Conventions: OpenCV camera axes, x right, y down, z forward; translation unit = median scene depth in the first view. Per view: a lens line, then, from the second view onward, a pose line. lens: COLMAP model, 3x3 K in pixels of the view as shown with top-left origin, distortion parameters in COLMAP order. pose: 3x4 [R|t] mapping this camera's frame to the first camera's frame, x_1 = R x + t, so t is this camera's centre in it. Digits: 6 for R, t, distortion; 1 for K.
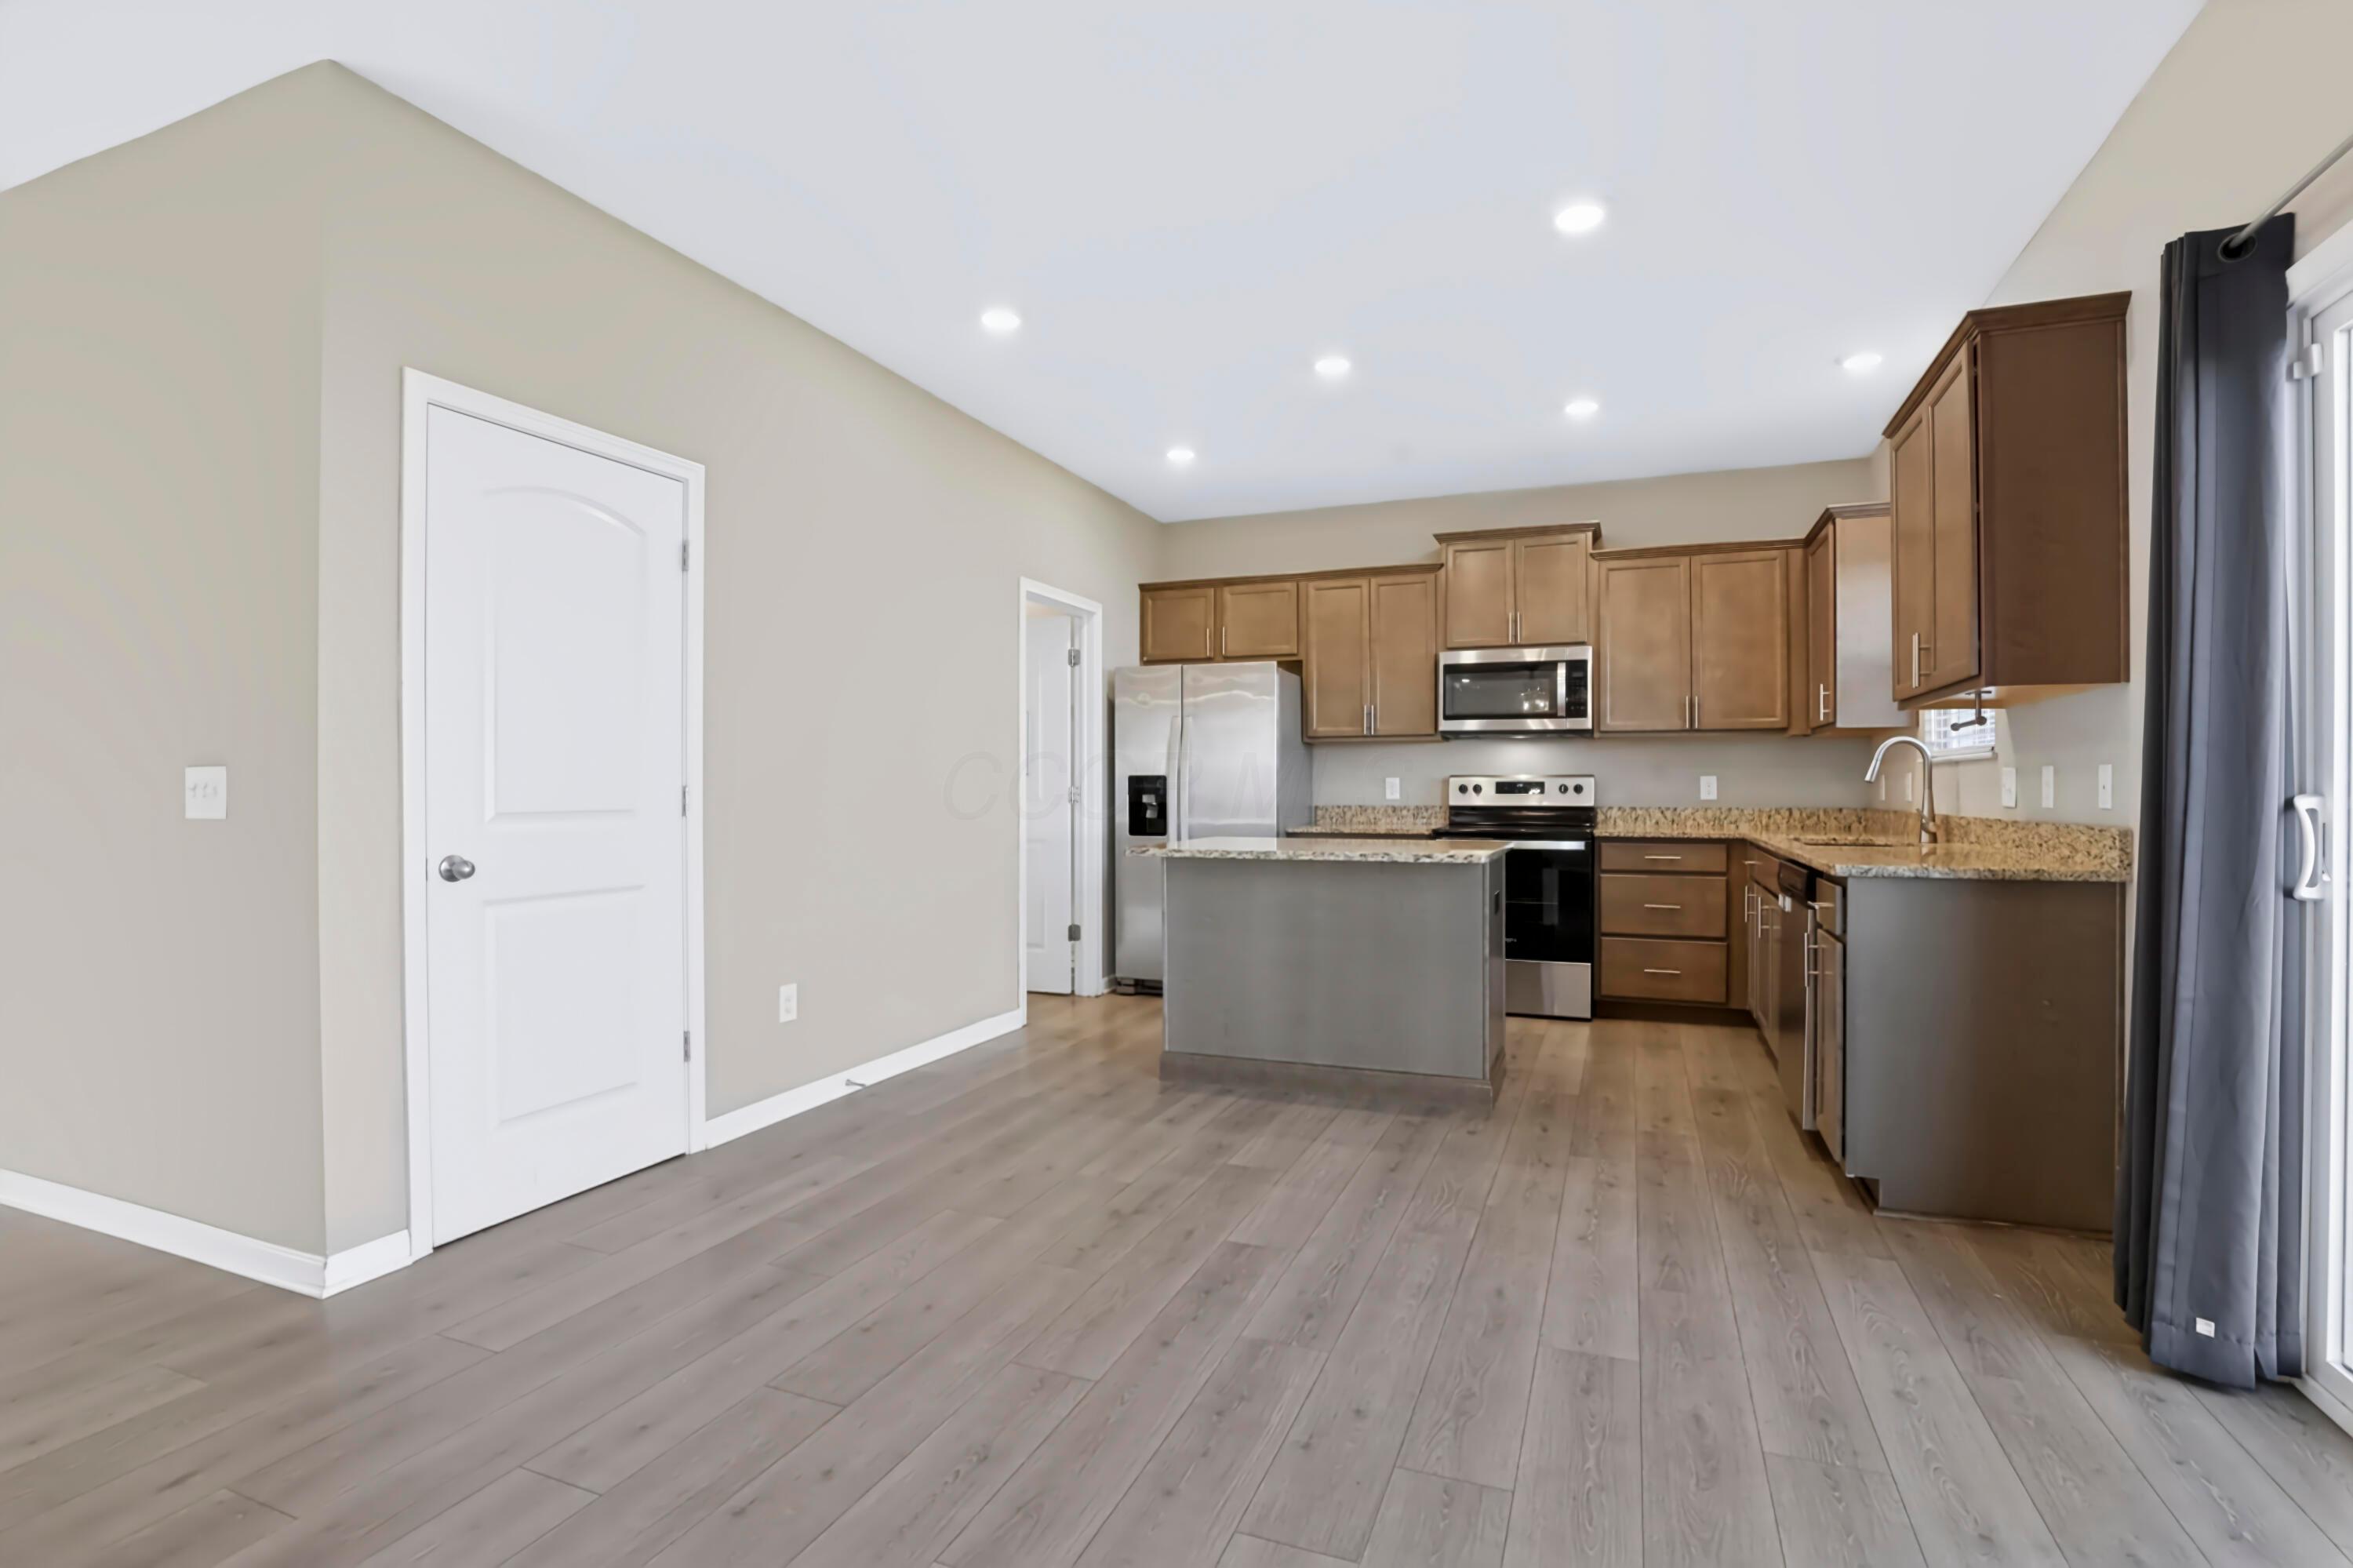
lens RADIAL K [[1084.3, 0, 1210.6], [0, 1084.3, 796.7], [0, 0, 1]] dist [-0.035060, 0.007420]
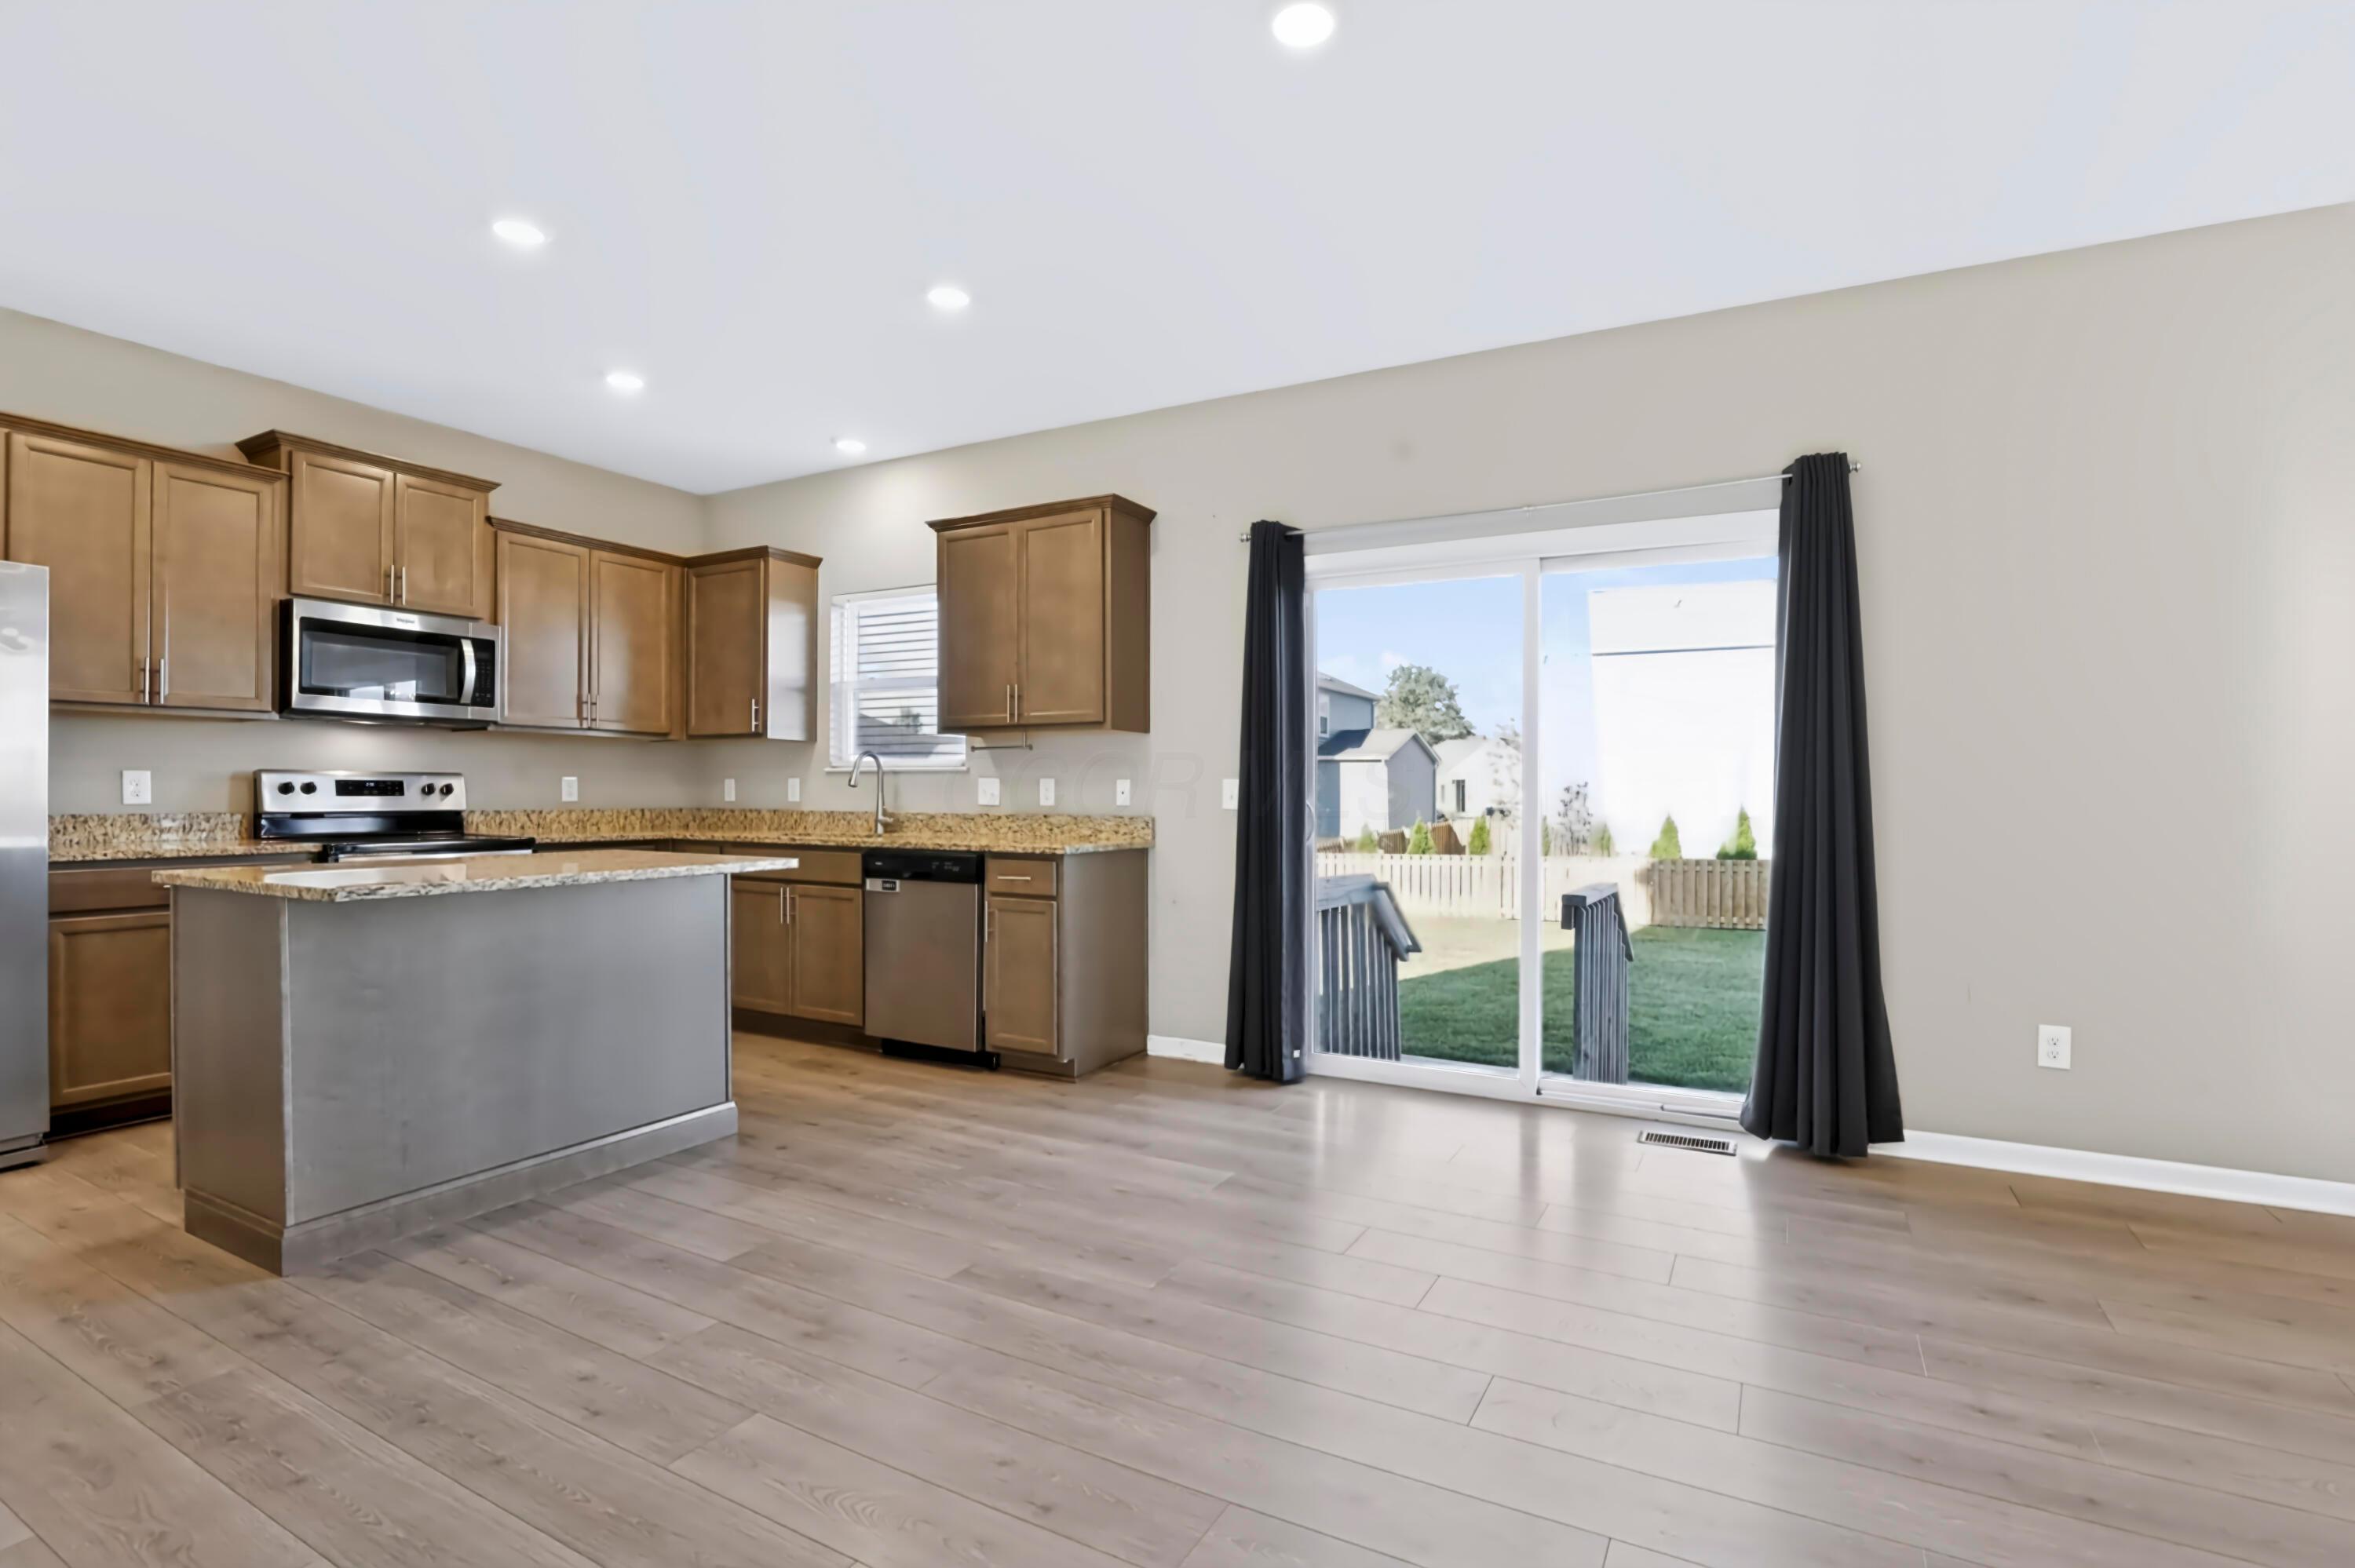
lens RADIAL K [[1085.0, 0, 1211.1], [0, 1085.0, 791.8], [0, 0, 1]] dist [-0.035060, 0.007420]
pose [[0.123962, 0.002465, 0.992284, -0.472606], [0.000414, 0.999997, -0.002535, -0.003500], [-0.992287, 0.000725, 0.123960, 0.353375]]
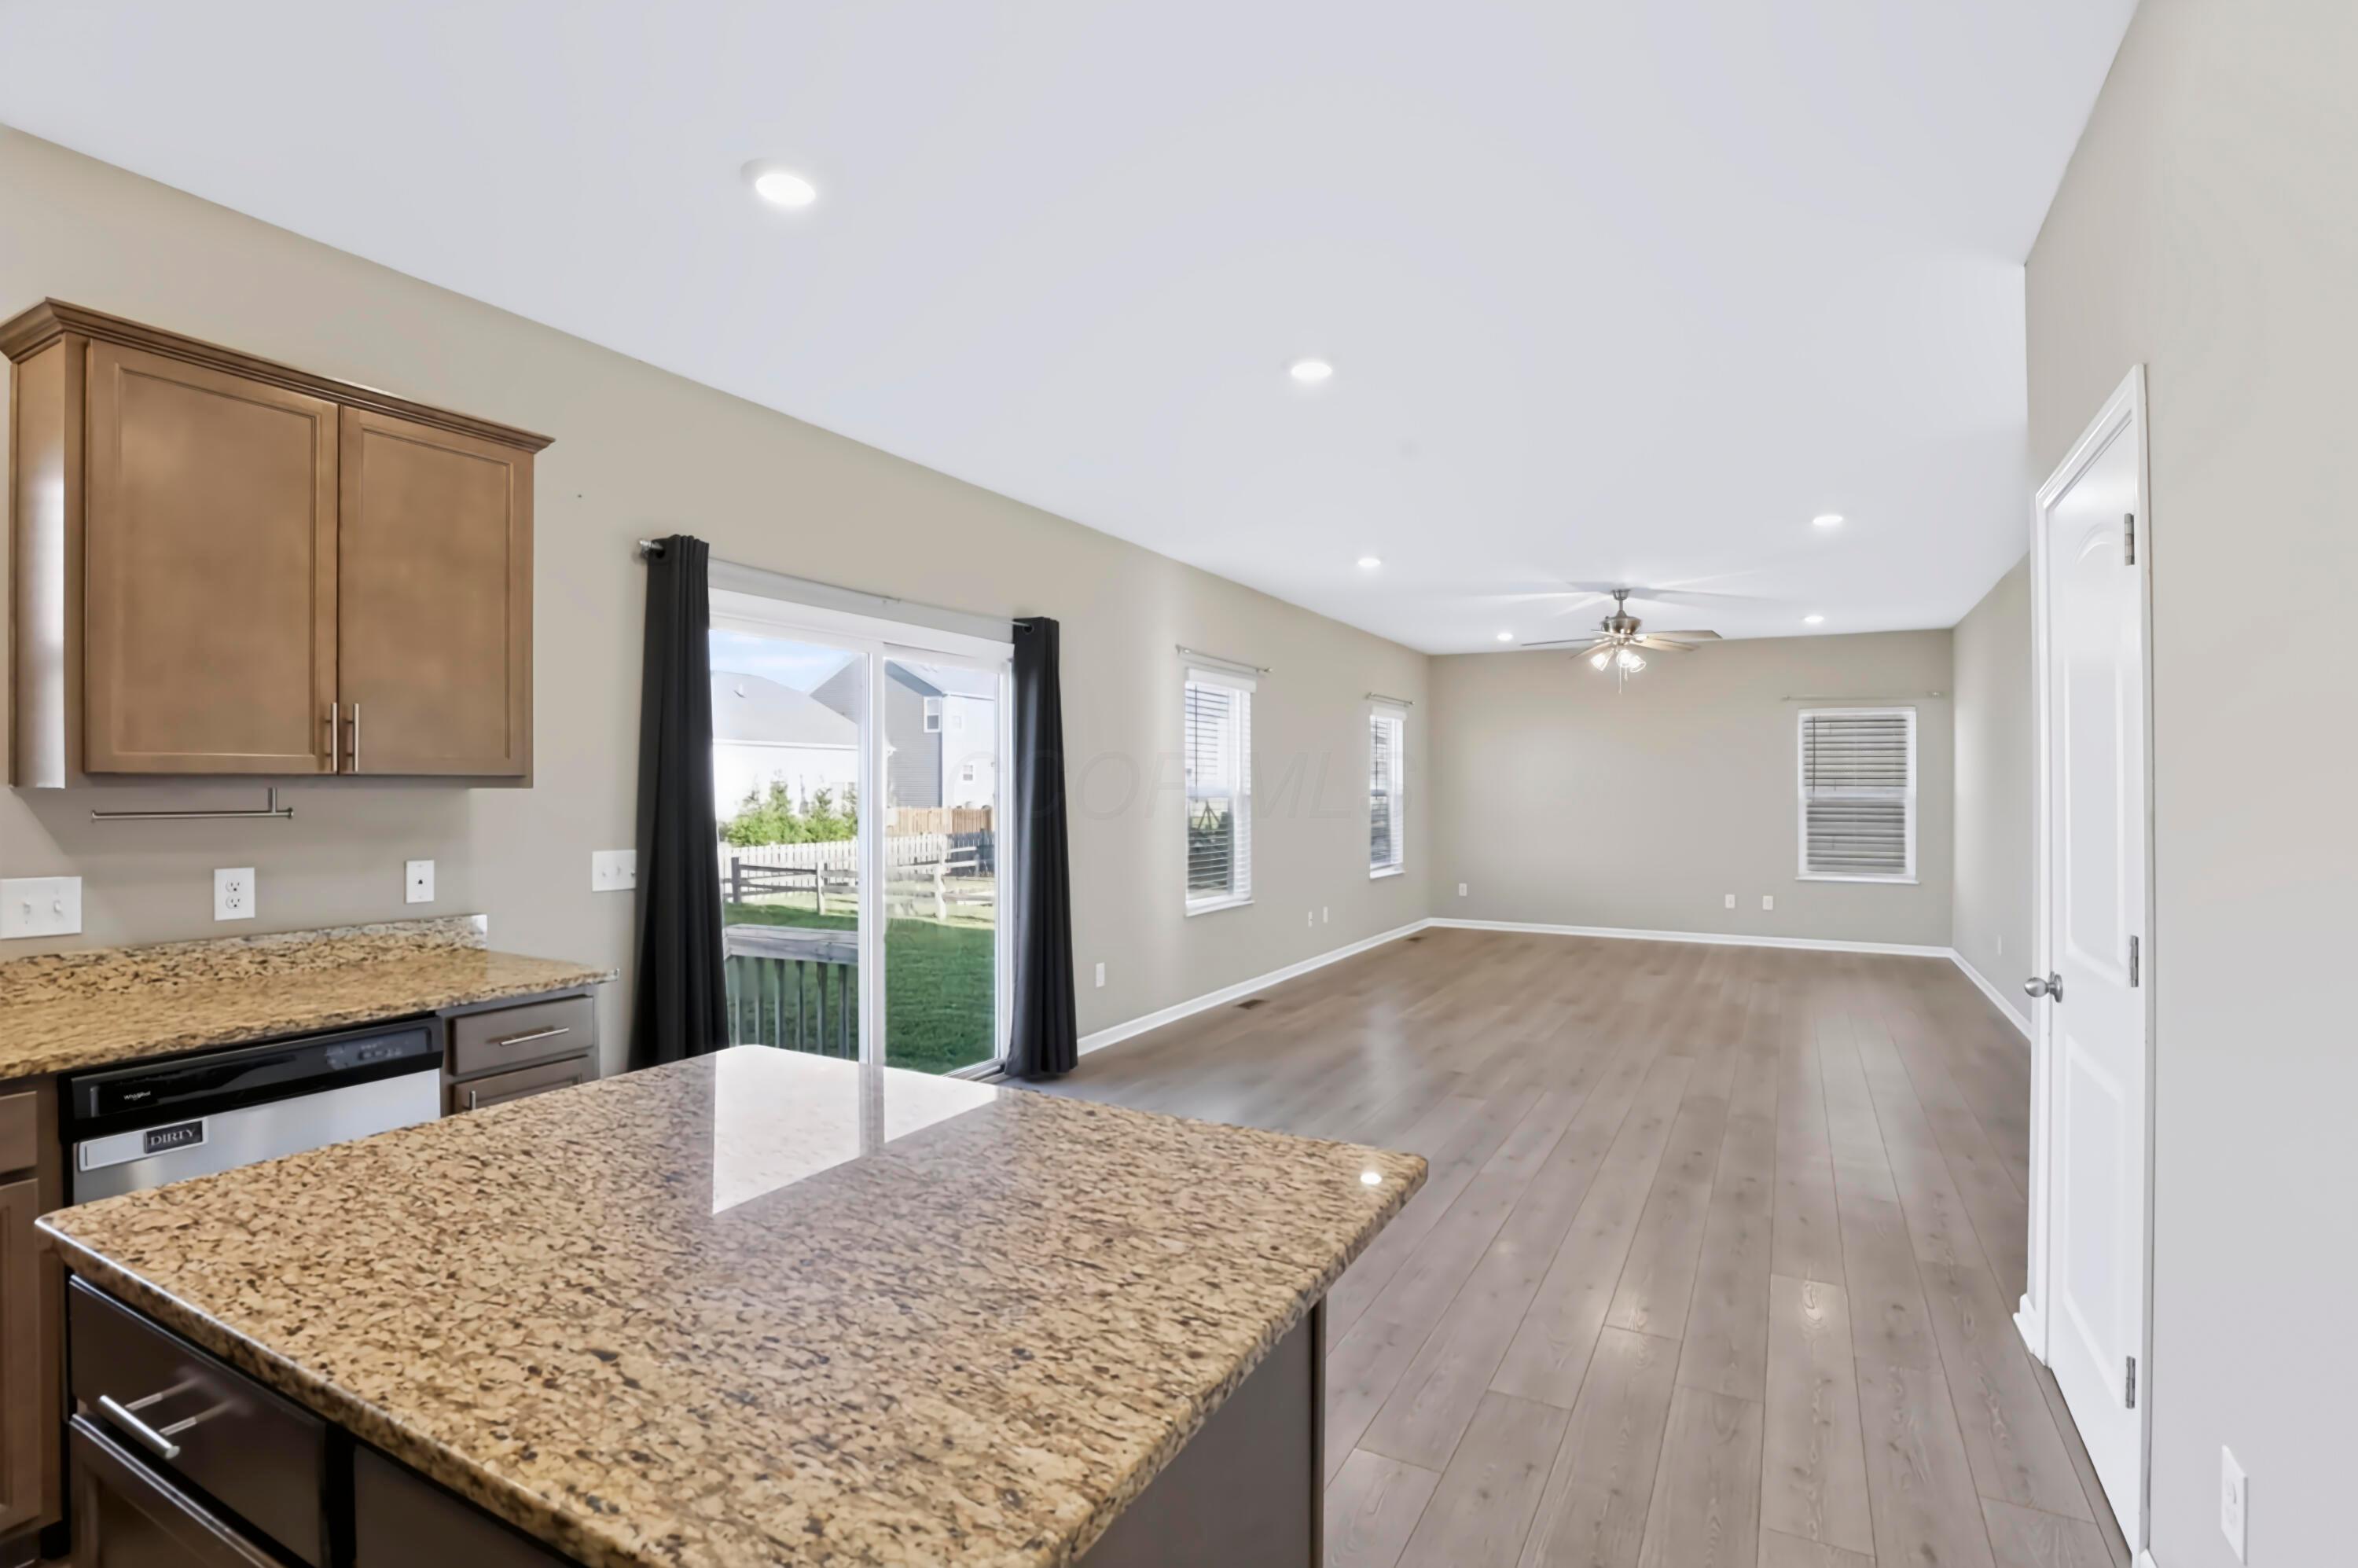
lens RADIAL K [[1086.5, 0, 1215.2], [0, 1086.5, 786.6], [0, 0, 1]] dist [-0.035060, 0.007420]
pose [[-0.992720, -0.002298, 0.120419, -0.040693], [-0.001842, 0.999991, 0.003896, -0.060289], [-0.120427, 0.003646, -0.992715, 1.074257]]
